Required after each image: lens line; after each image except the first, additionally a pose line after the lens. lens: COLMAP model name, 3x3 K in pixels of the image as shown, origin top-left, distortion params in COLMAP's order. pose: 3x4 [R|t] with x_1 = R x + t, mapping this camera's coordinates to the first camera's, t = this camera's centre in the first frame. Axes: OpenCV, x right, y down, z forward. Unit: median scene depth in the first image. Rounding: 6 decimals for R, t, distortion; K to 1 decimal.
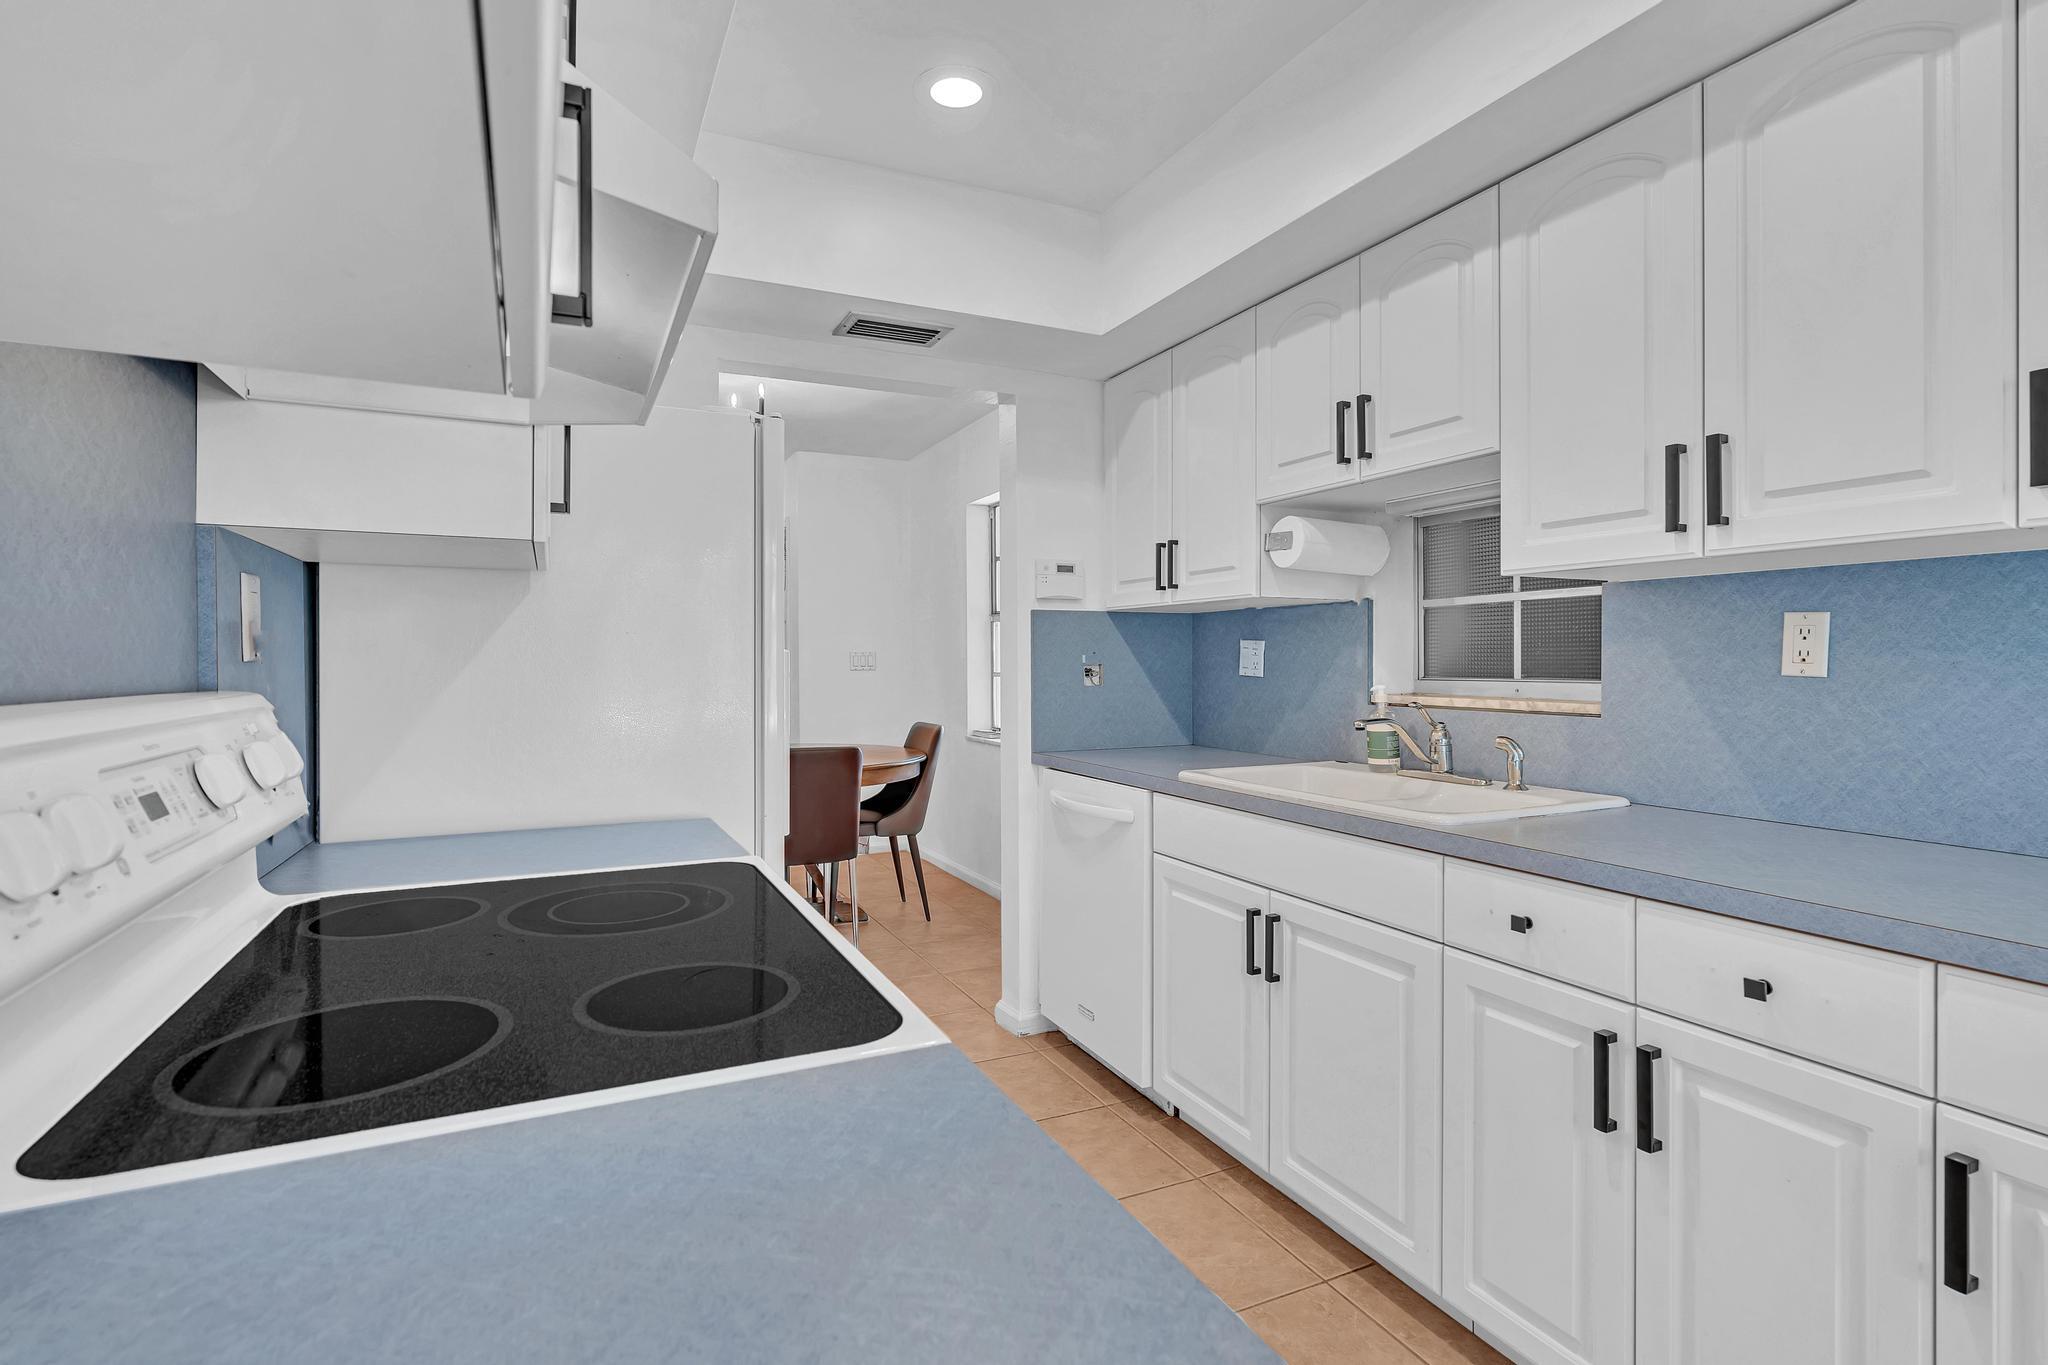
lens RADIAL K [[984.2, 0, 1025.9], [0, 984.2, 654.8], [0, 0, 1]] dist [-0.001019, 0.000187]
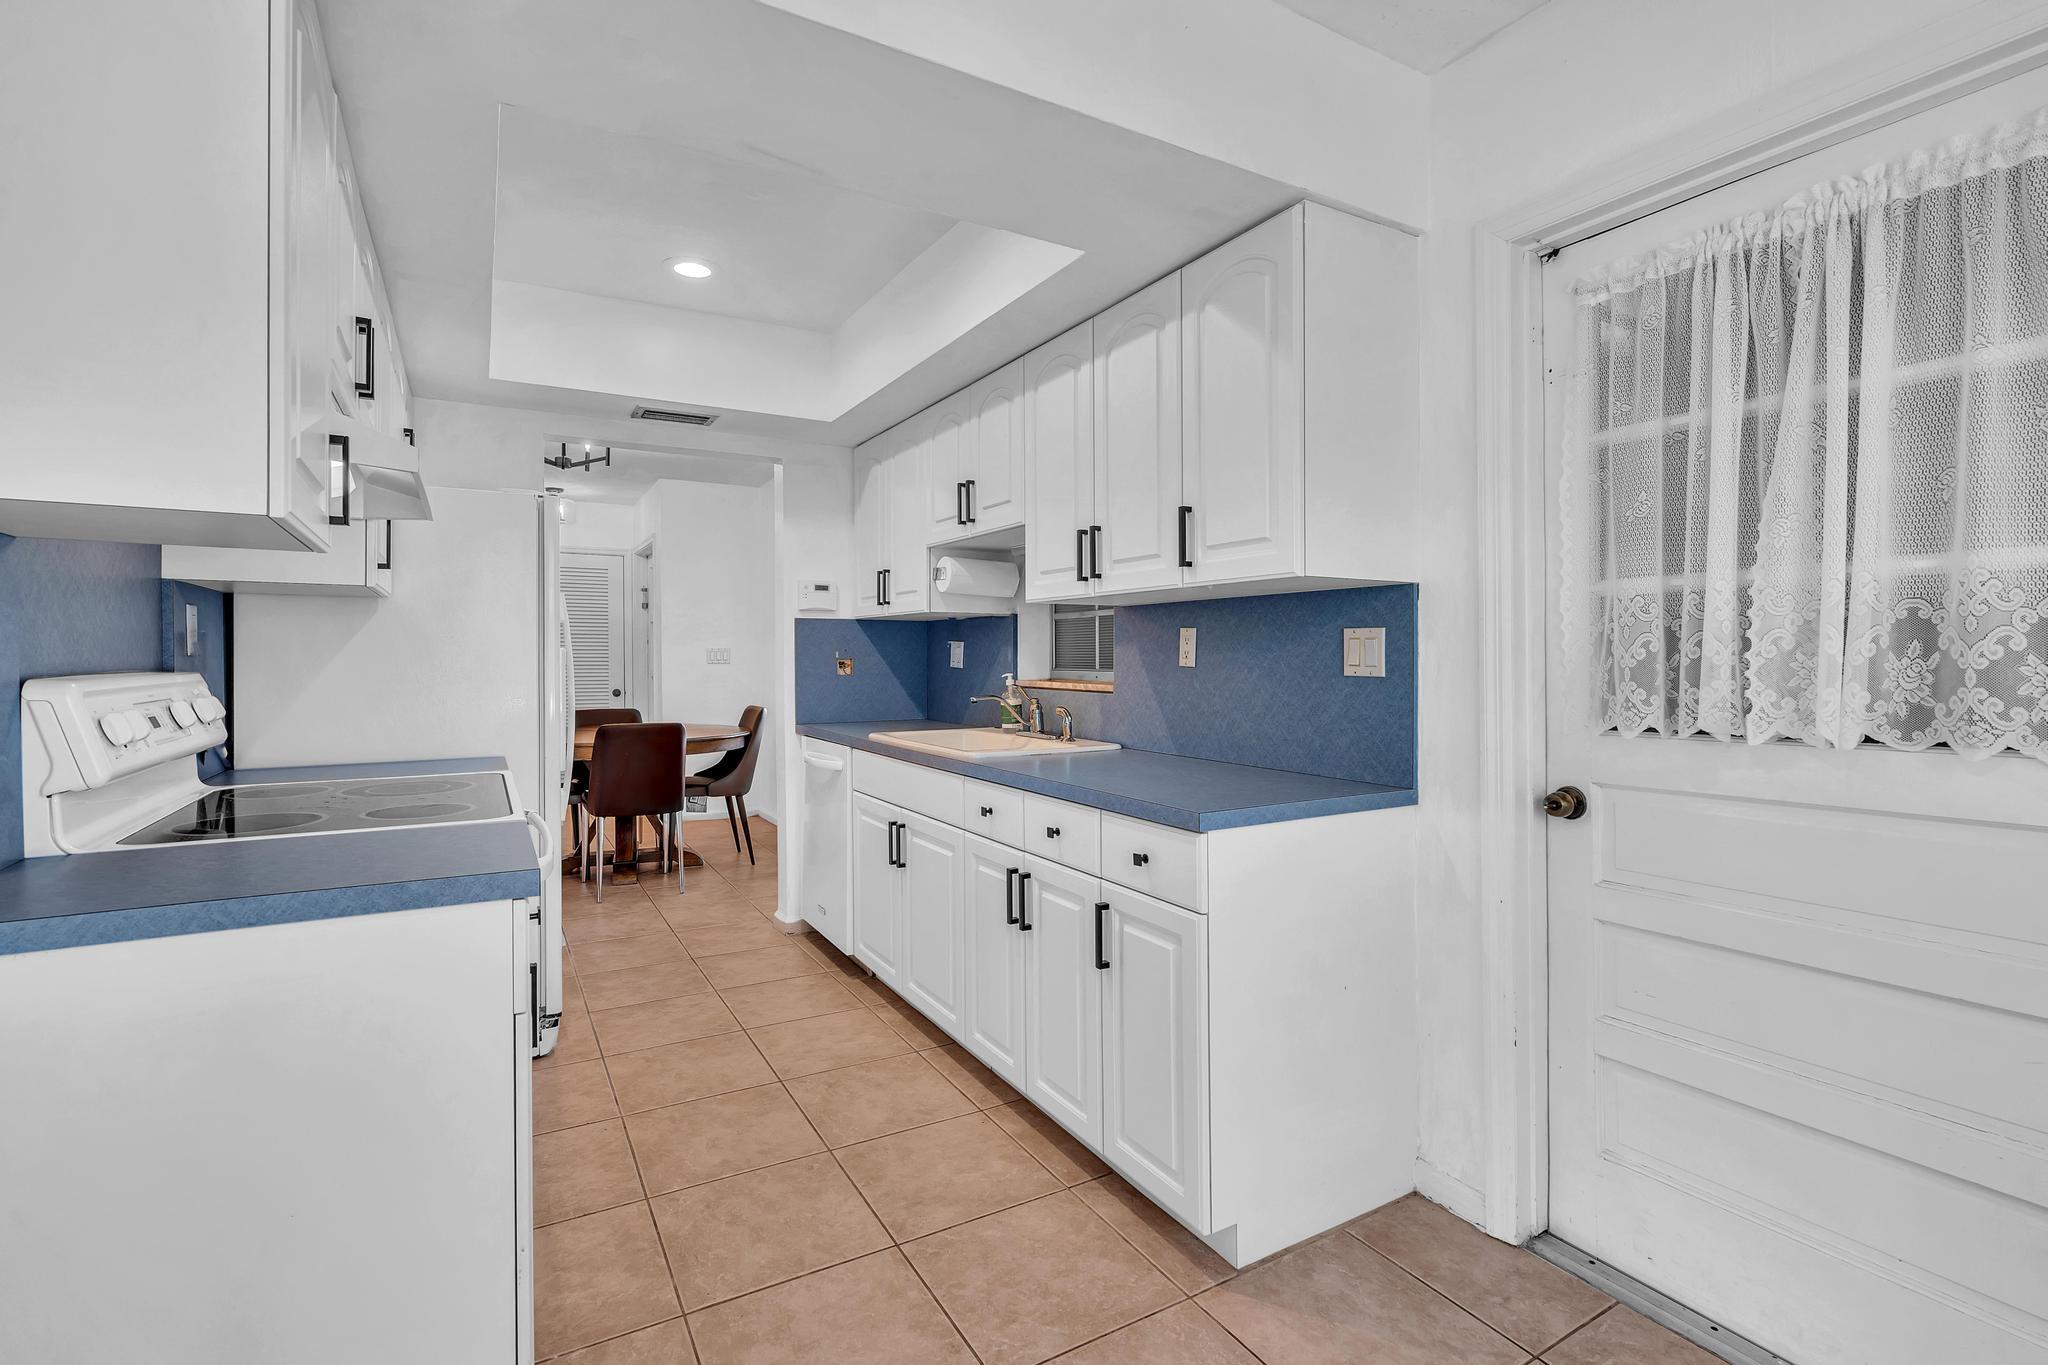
lens RADIAL K [[941.9, 0, 1028.2], [0, 941.9, 656.7], [0, 0, 1]] dist [-0.000538, 0.001072]
pose [[0.996767, 0.002527, 0.080309, 0.317816], [-0.003086, 0.999972, 0.006842, -0.003923], [-0.080289, -0.007067, 0.996747, -0.448695]]
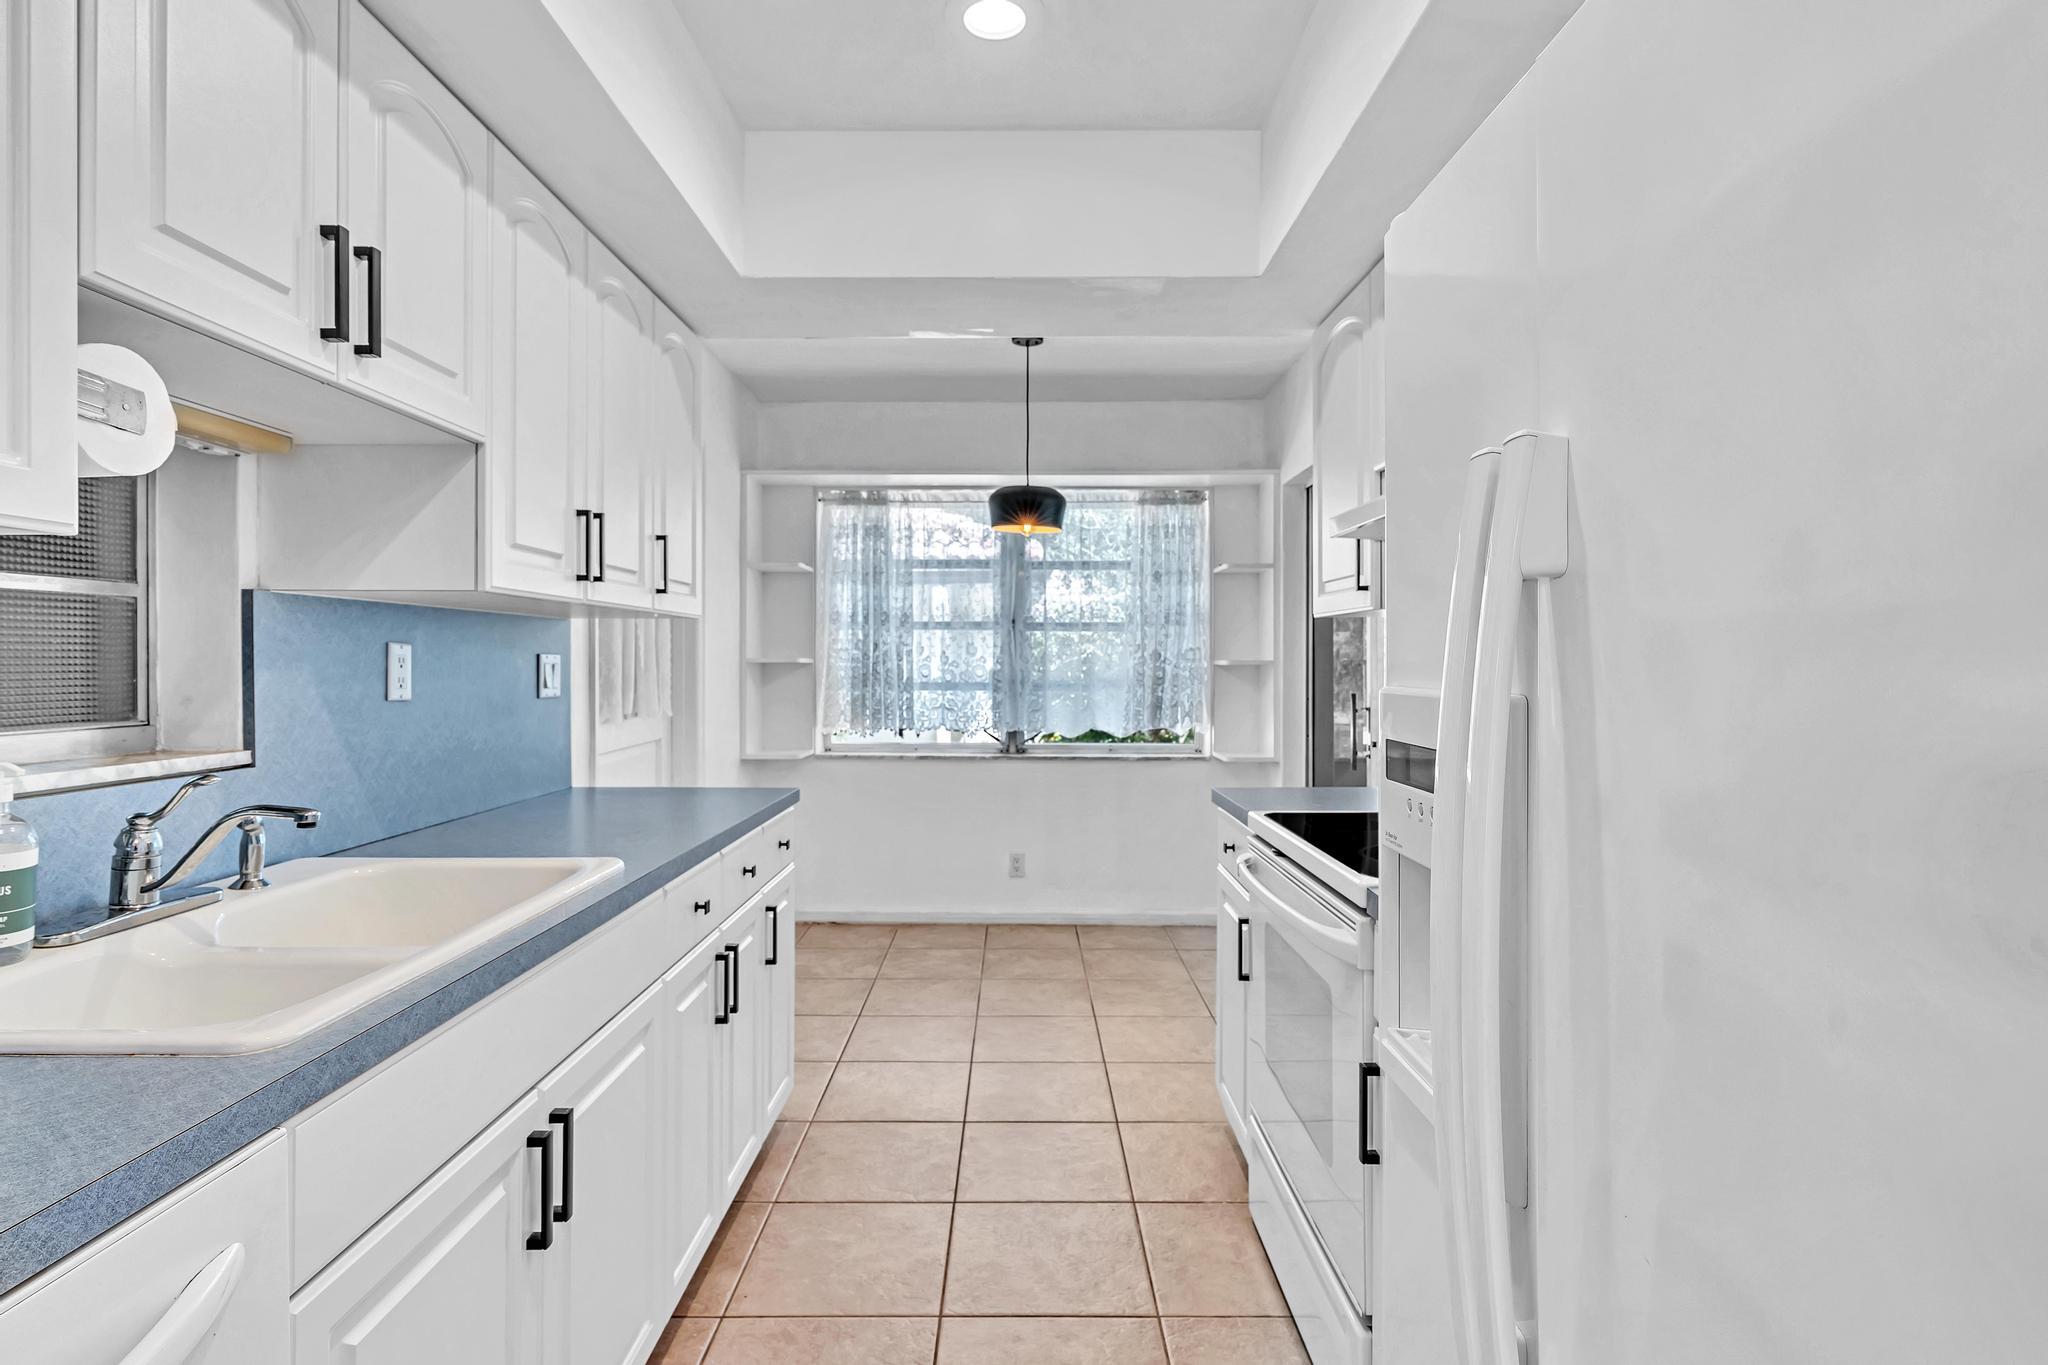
lens RADIAL K [[1036.7, 0, 1027.8], [0, 1036.7, 658.0], [0, 0, 1]] dist [-0.000873, 0.000619]
pose [[-0.902258, 0.018287, 0.430808, -0.286851], [0.016516, 0.999833, -0.007850, -0.004176], [-0.430880, 0.000032, -0.902409, 1.404200]]
